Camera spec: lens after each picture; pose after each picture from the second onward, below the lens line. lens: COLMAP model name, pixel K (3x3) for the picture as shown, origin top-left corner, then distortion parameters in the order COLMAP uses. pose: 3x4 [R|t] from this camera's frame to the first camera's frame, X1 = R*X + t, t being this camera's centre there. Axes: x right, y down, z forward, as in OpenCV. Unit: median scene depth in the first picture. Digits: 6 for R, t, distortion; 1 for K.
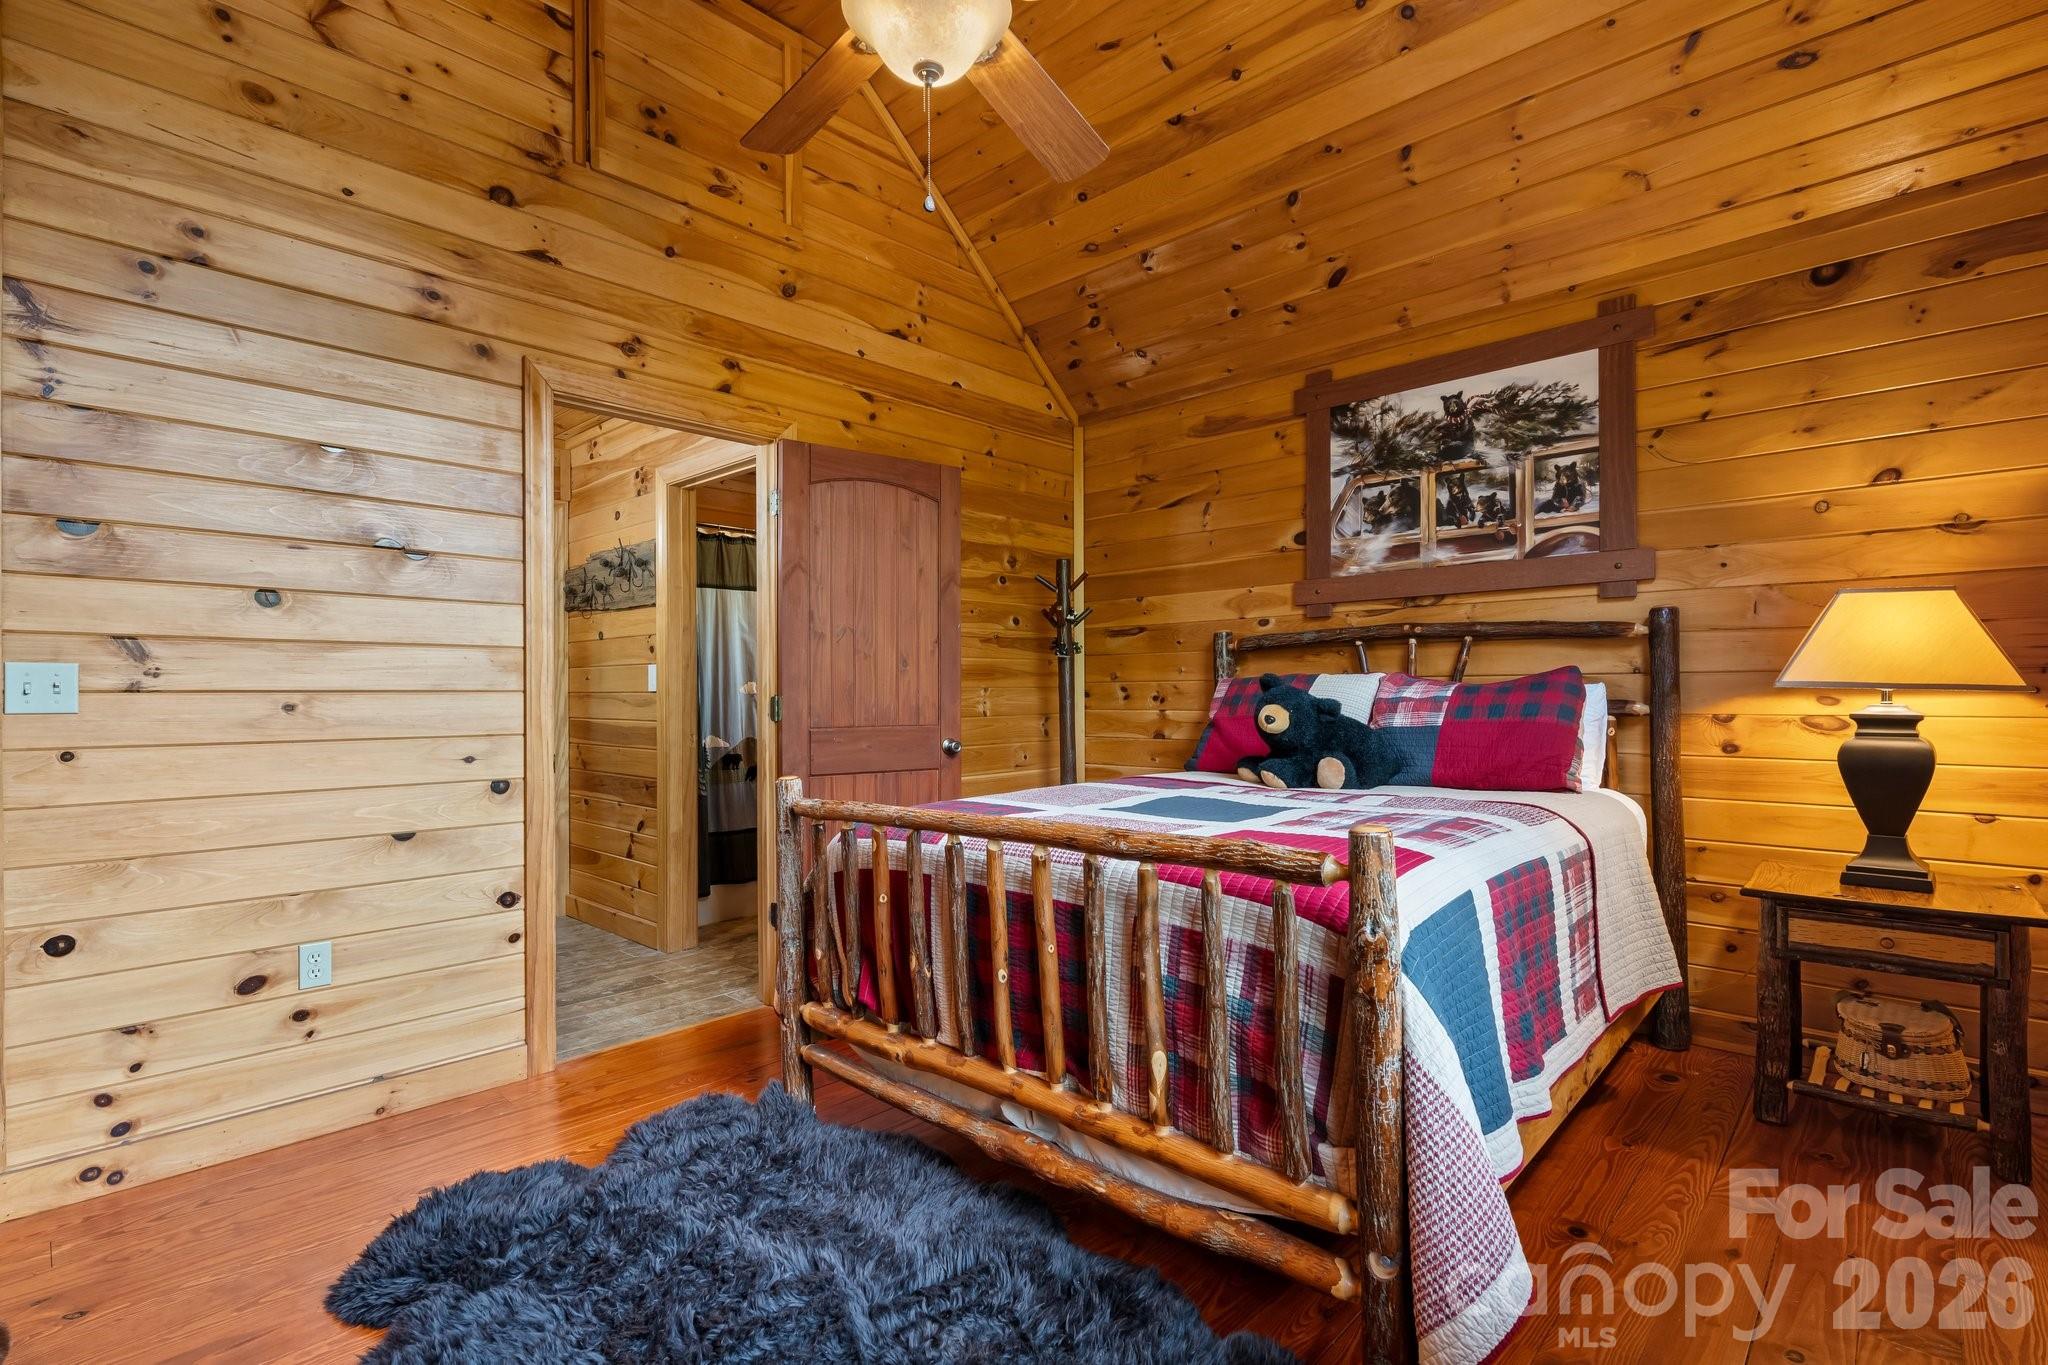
lens RADIAL K [[948.0, 0, 1029.6], [0, 948.0, 692.3], [0, 0, 1]] dist [-0.002216, -0.000041]
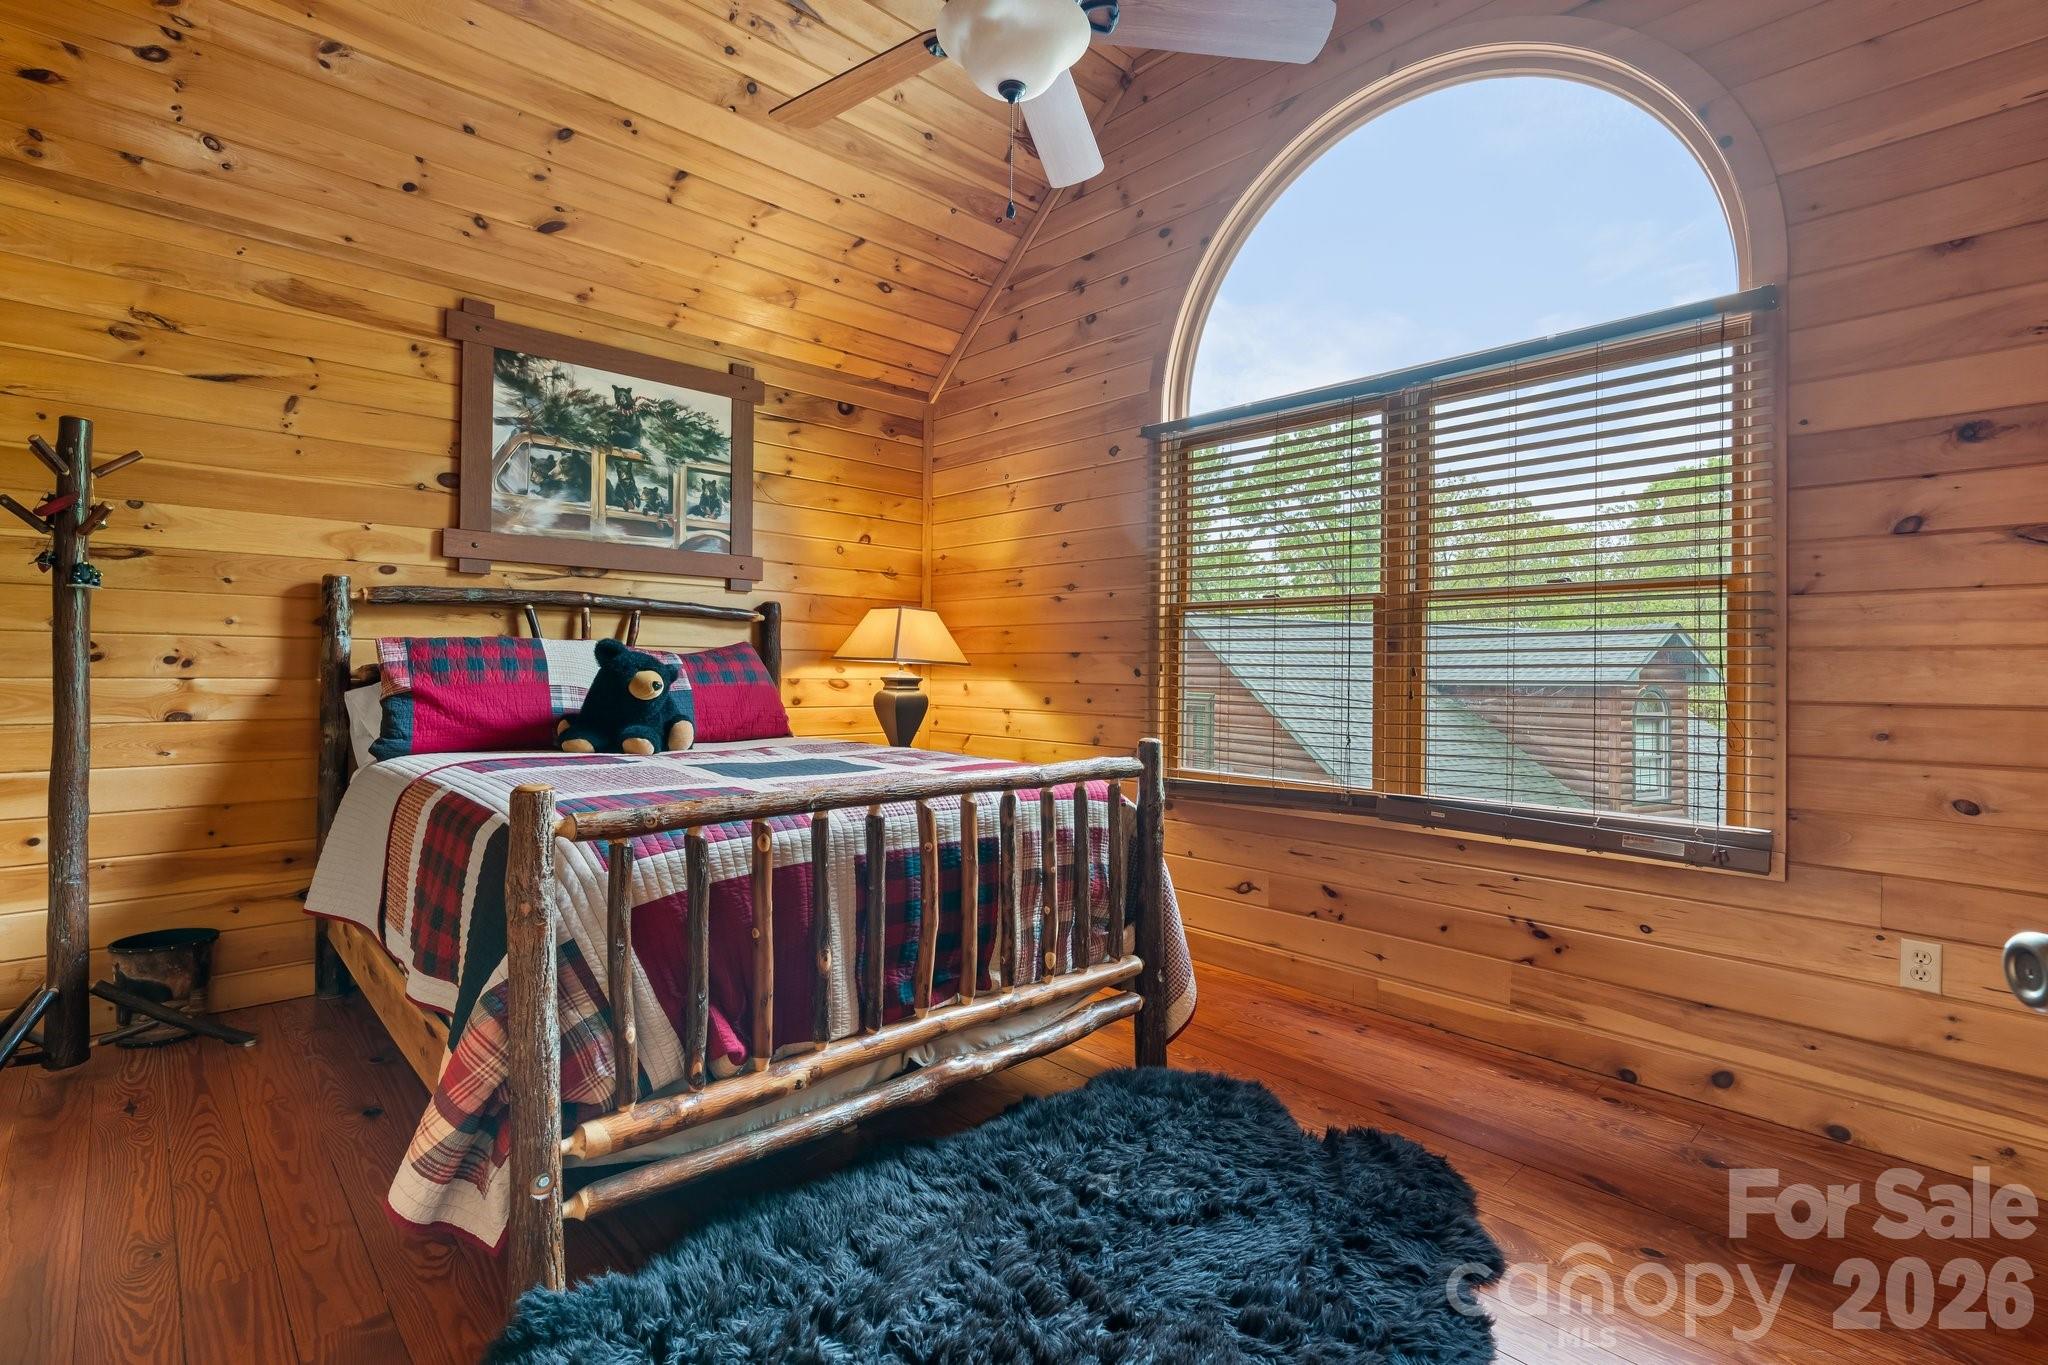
lens RADIAL K [[937.9, 0, 1024.1], [0, 937.9, 663.1], [0, 0, 1]] dist [-0.001752, 0.000076]
pose [[0.071852, 0.010060, 0.997365, -0.588589], [-0.015909, 0.999833, -0.008938, 0.005866], [-0.997288, -0.015225, 0.072000, 0.449304]]
